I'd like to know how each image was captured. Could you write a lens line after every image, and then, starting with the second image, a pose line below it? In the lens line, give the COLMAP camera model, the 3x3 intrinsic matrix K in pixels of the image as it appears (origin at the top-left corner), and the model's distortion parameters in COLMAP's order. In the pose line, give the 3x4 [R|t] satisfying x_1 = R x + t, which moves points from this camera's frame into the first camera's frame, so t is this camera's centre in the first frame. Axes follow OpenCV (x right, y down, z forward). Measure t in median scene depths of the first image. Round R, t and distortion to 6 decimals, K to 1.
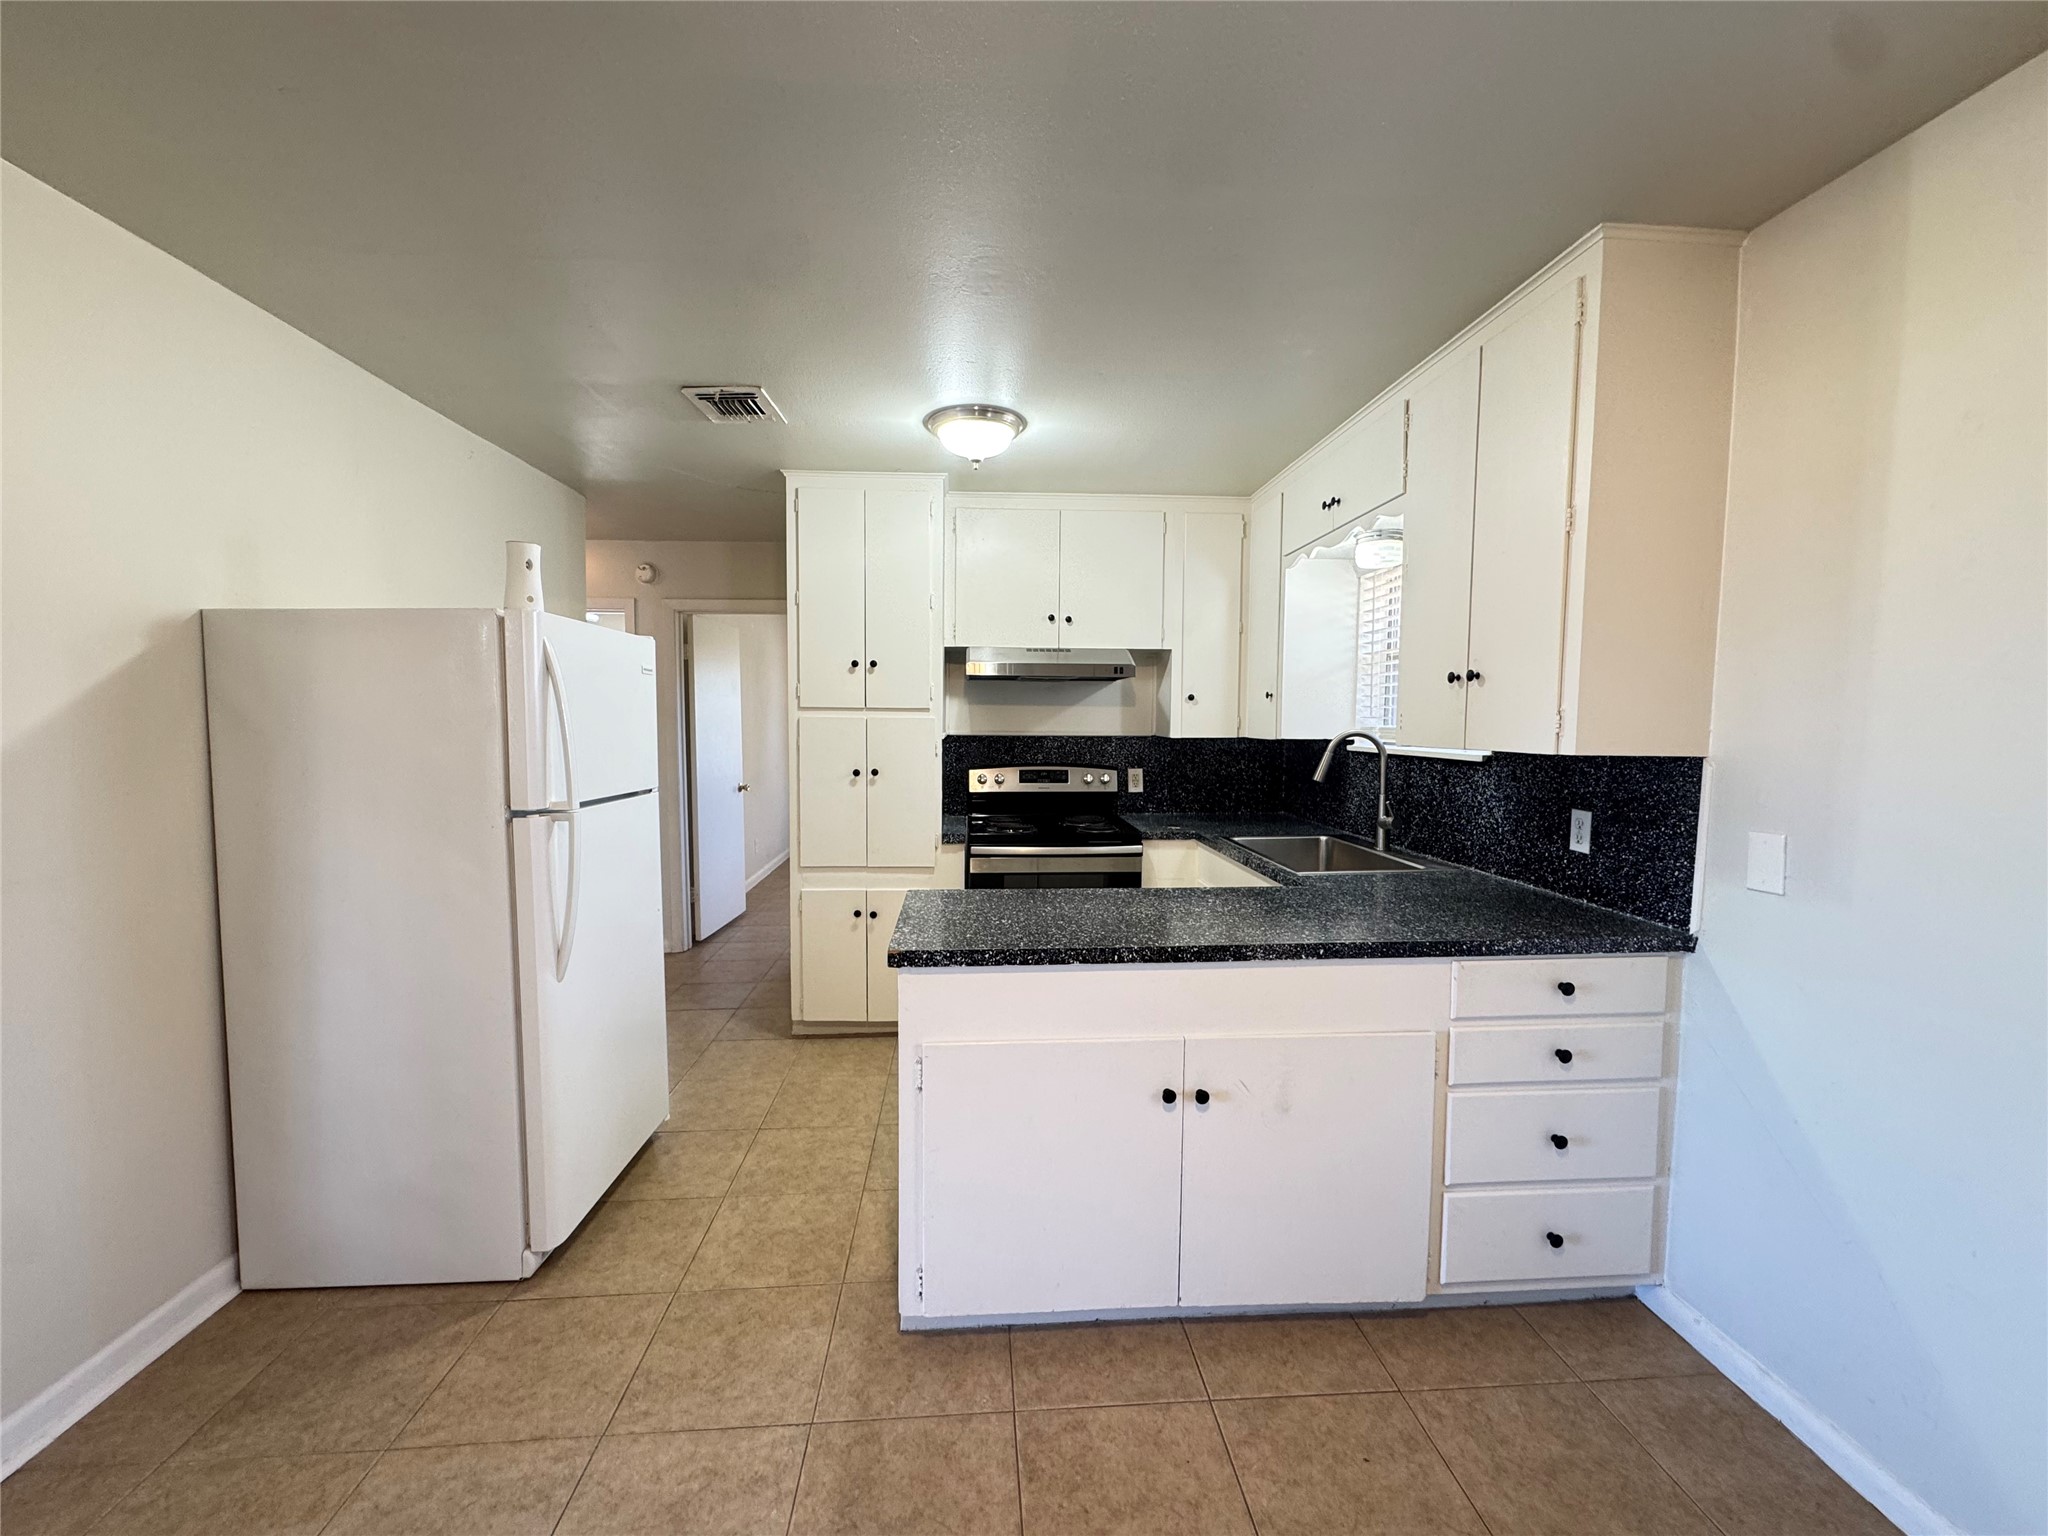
lens RADIAL K [[815.8, 0, 1022.6], [0, 815.8, 769.1], [0, 0, 1]] dist [-0.002081, 0.000573]
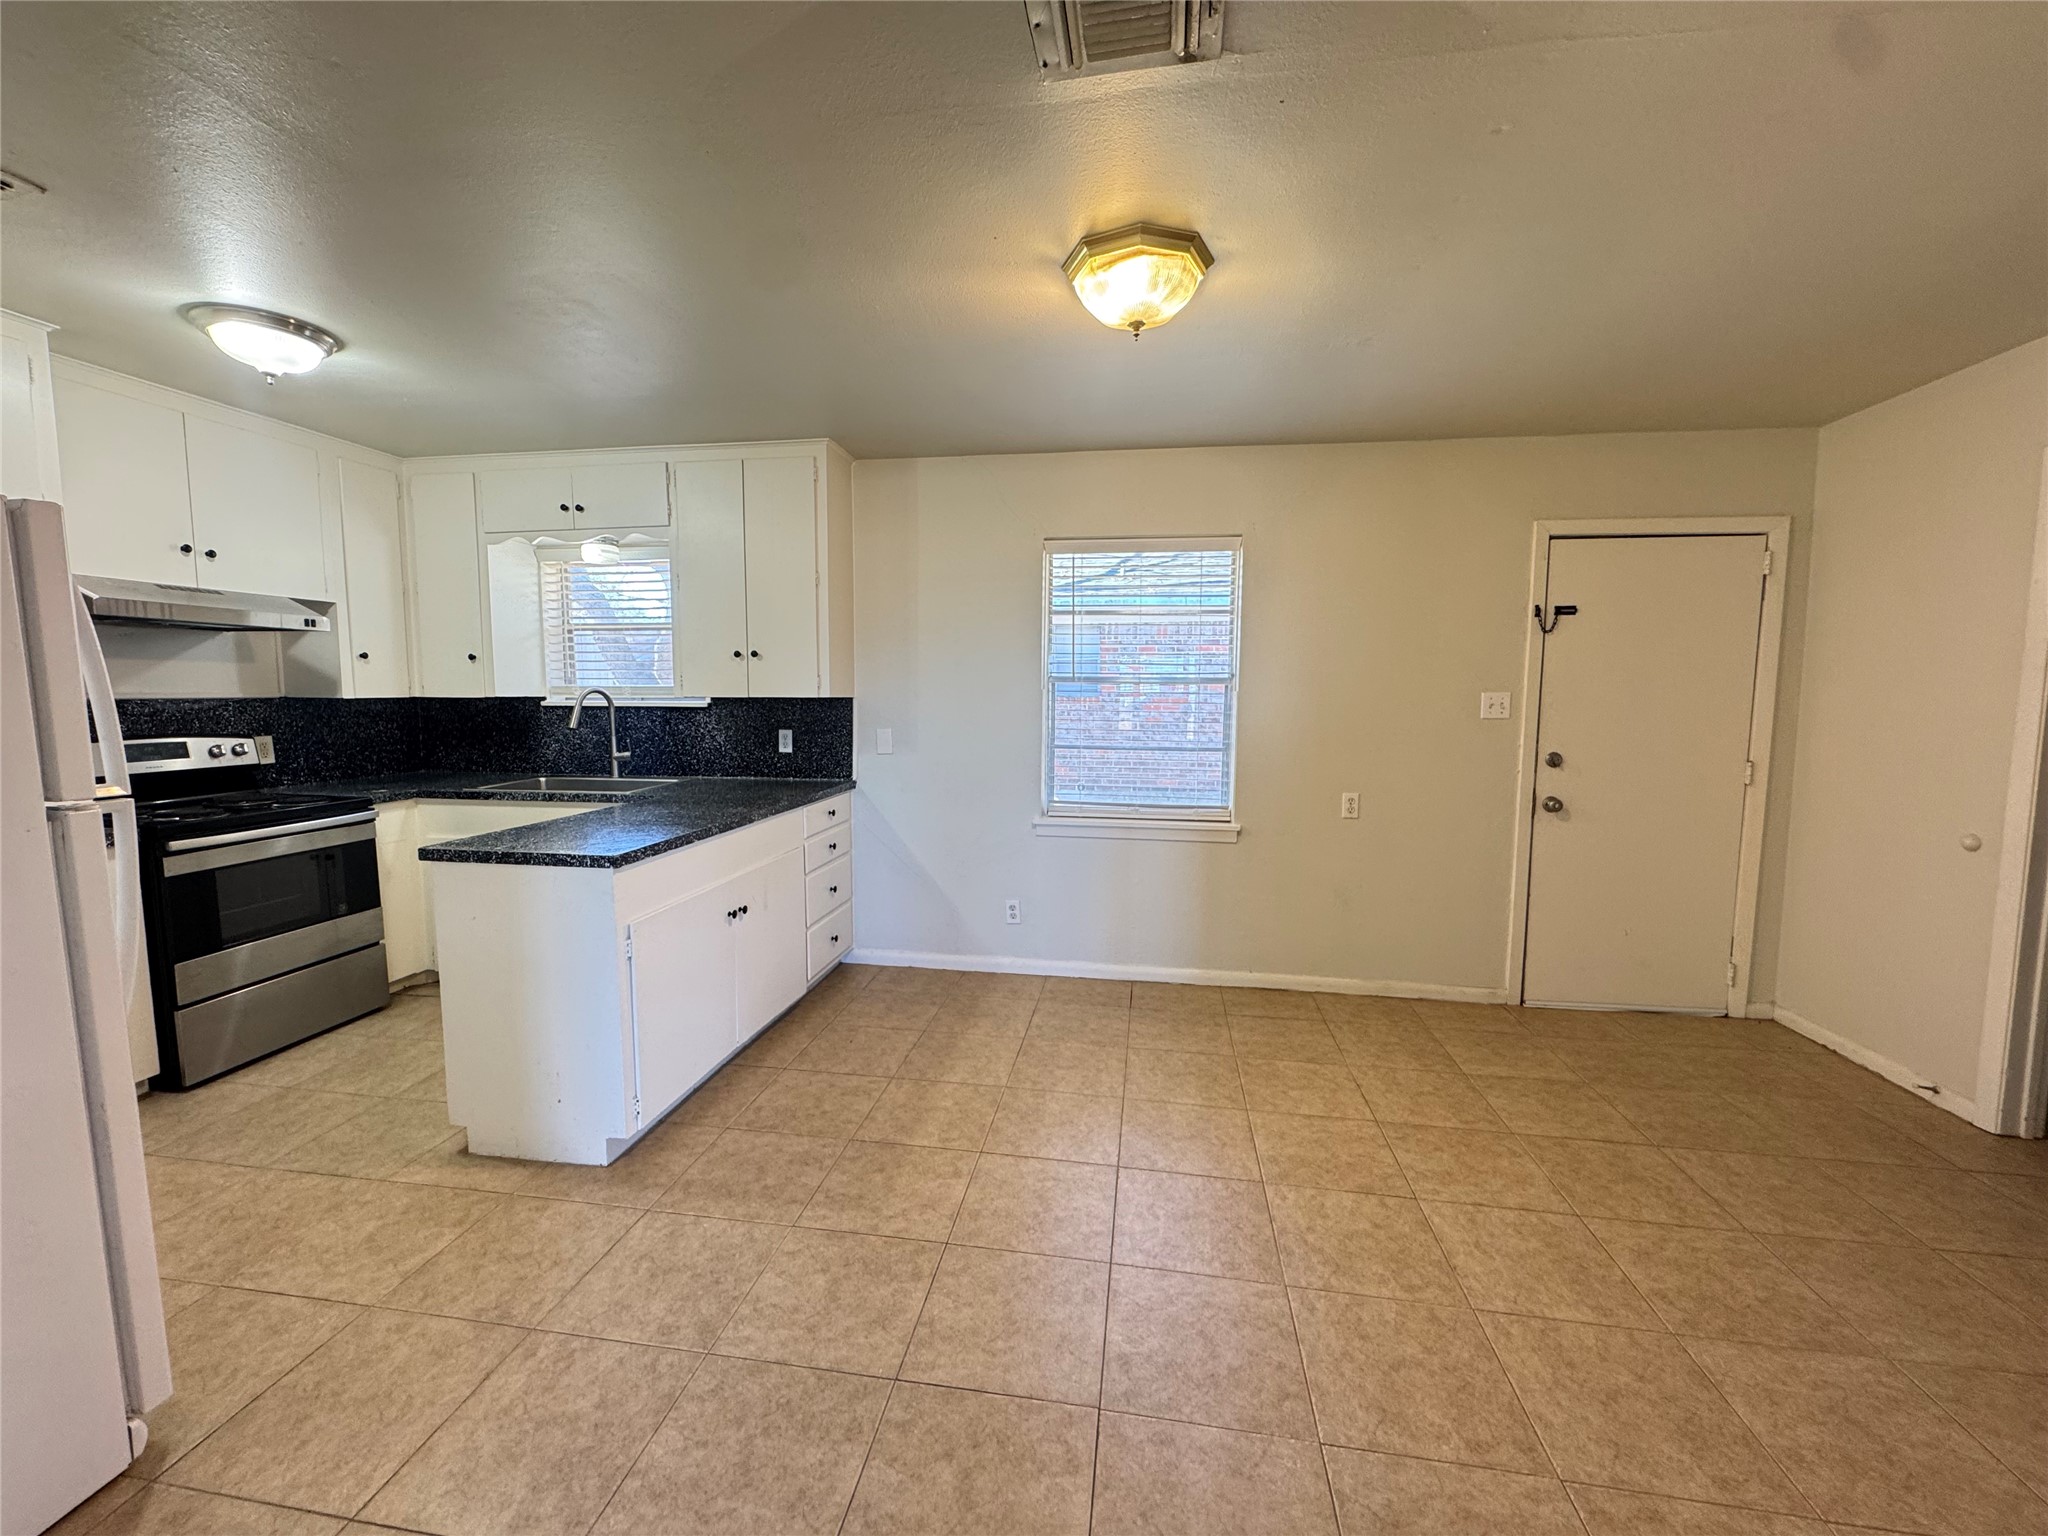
lens RADIAL K [[815.8, 0, 1024.6], [0, 815.8, 765.9], [0, 0, 1]] dist [-0.002081, 0.000573]
pose [[0.221890, -0.094099, 0.970521, -0.810638], [0.057042, 0.994881, 0.083419, 0.007496], [-0.973402, 0.036851, 0.226121, 0.049776]]
